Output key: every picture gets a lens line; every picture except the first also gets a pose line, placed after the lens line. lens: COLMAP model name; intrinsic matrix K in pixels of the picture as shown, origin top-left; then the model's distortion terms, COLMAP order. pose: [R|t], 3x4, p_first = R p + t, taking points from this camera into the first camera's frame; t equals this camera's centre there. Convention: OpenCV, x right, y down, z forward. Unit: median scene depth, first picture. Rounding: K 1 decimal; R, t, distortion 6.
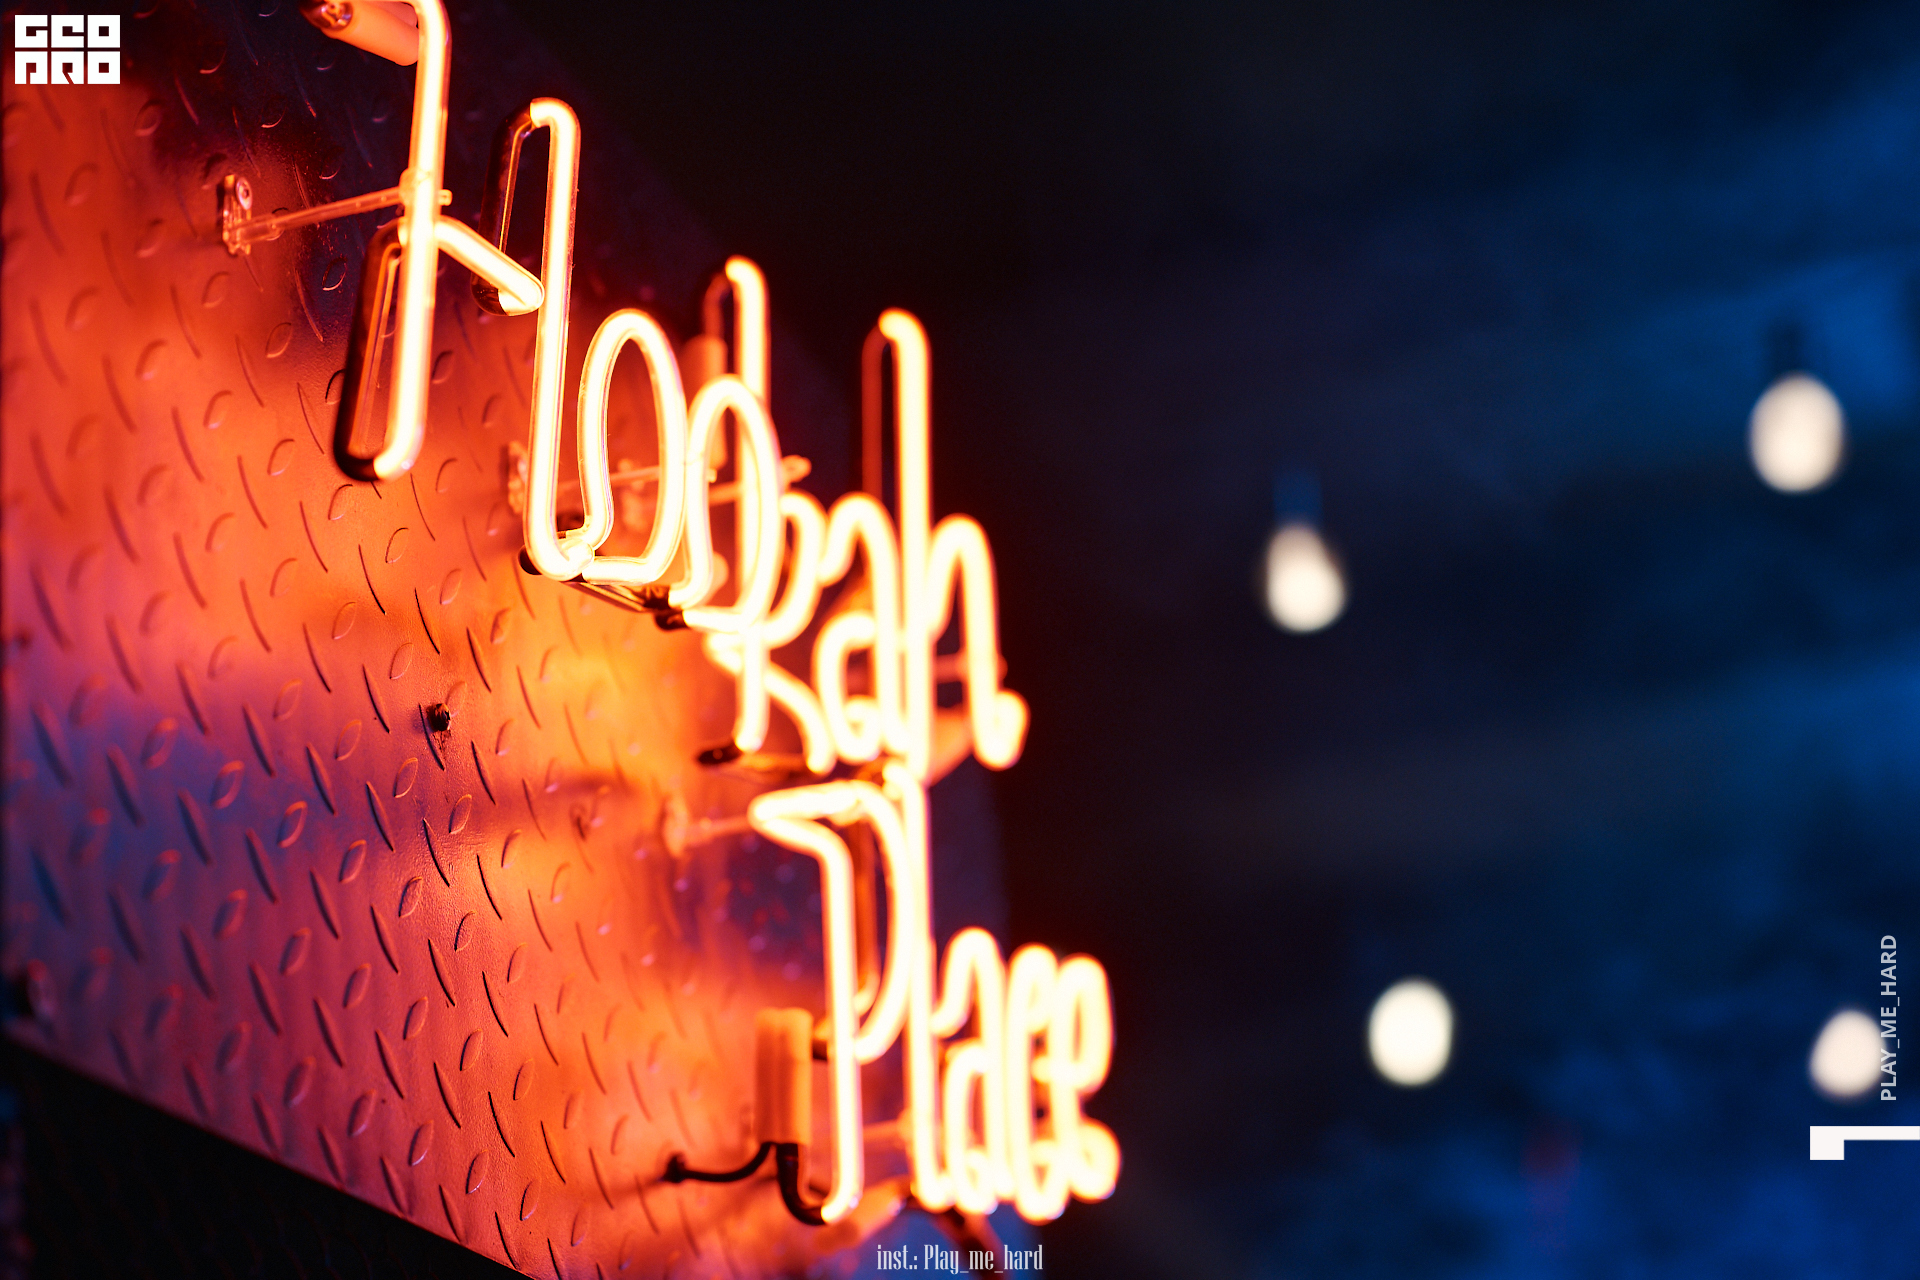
lens RADIAL K [[4375.5, 0, 960.0], [0, 4375.5, 640.0], [0, 0, 1]] dist [-0.127029, -0.357217]
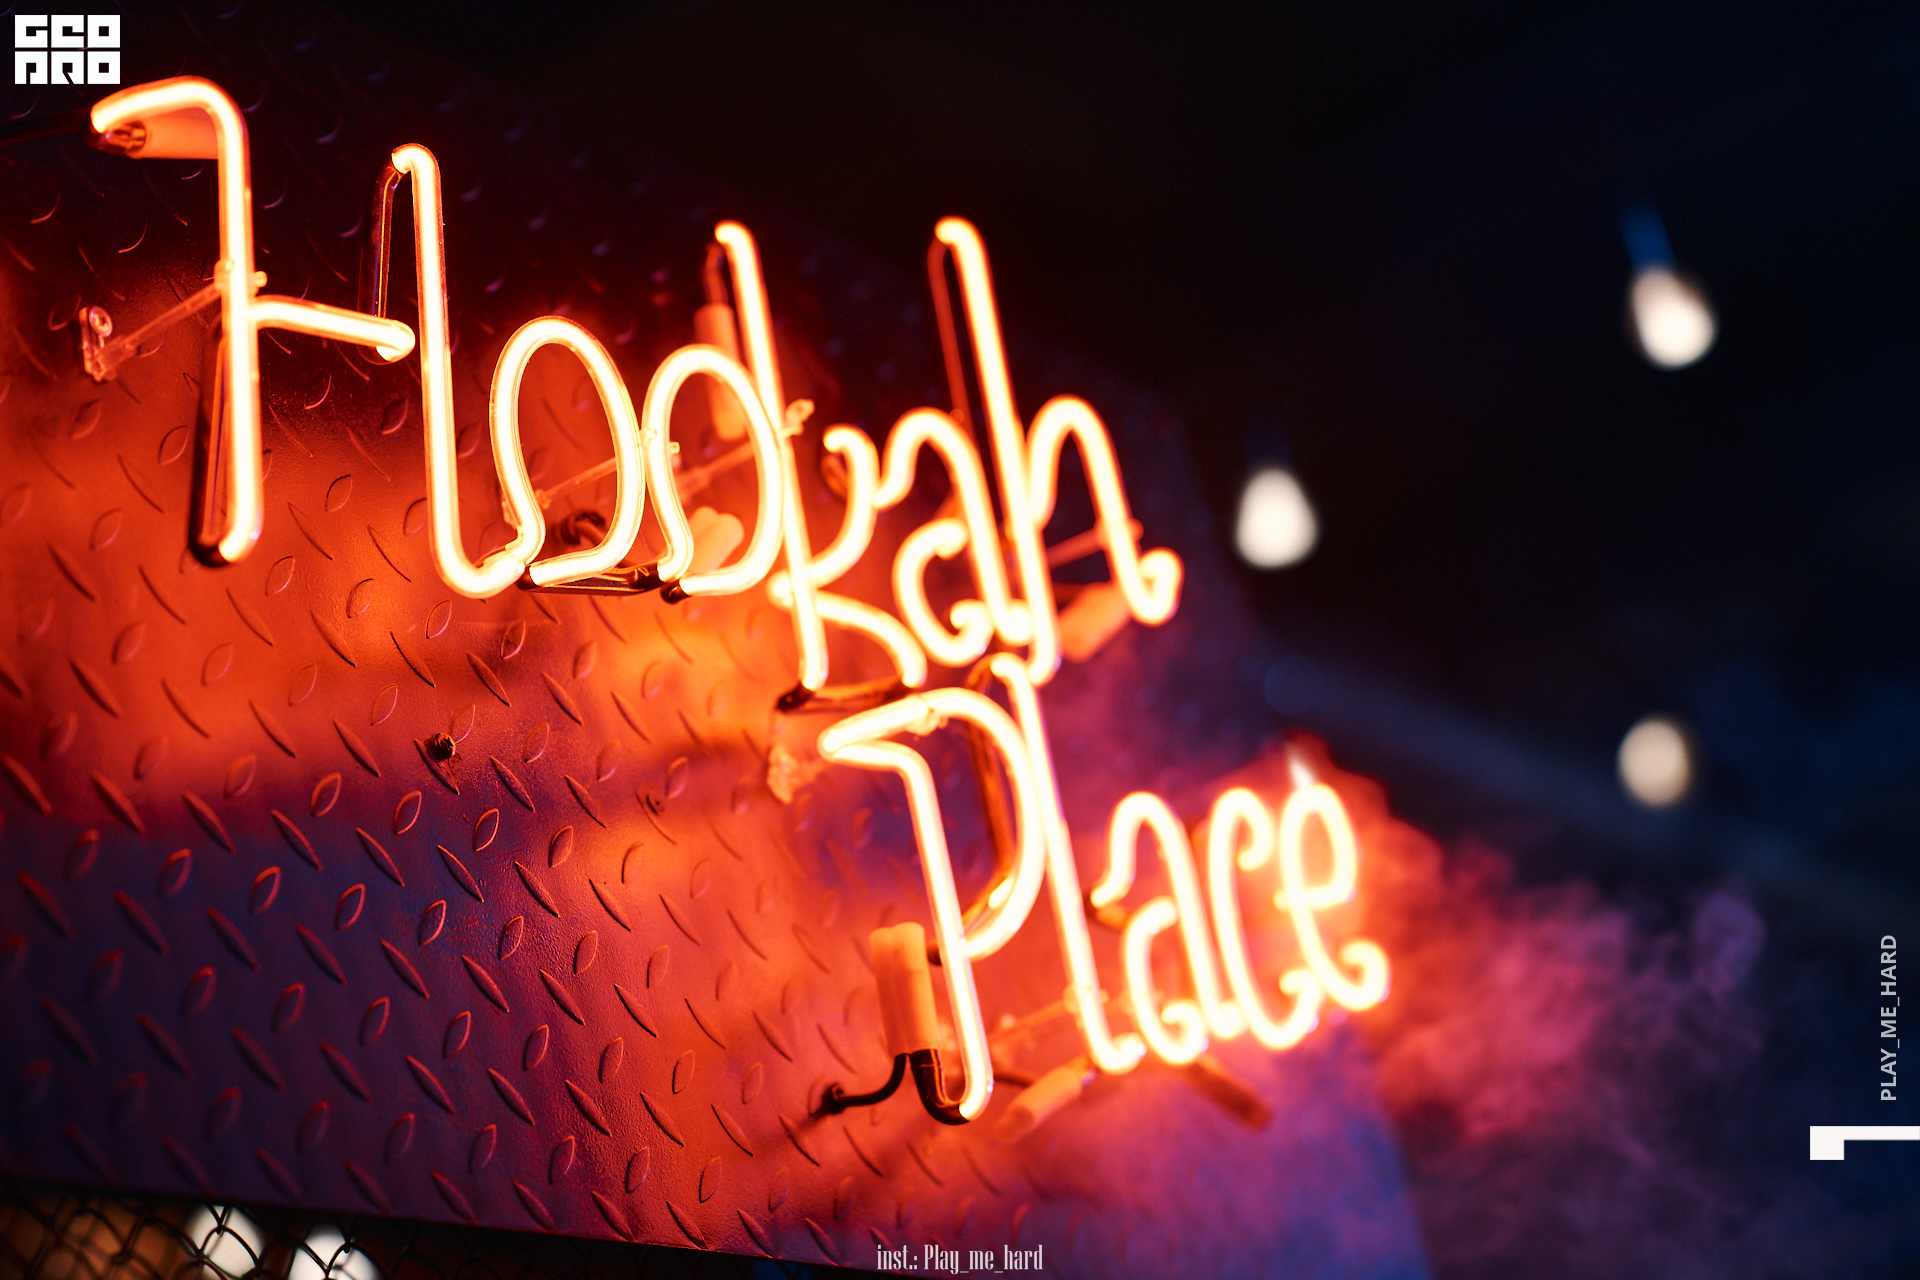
lens RADIAL K [[4375.5, 0, 960.0], [0, 4375.5, 640.0], [0, 0, 1]] dist [-0.127029, -0.357217]
pose [[0.952641, -0.246566, -0.177987, 0.177641], [0.252439, 0.967553, 0.010780, 0.012130], [0.169554, -0.055200, 0.983974, -0.010510]]
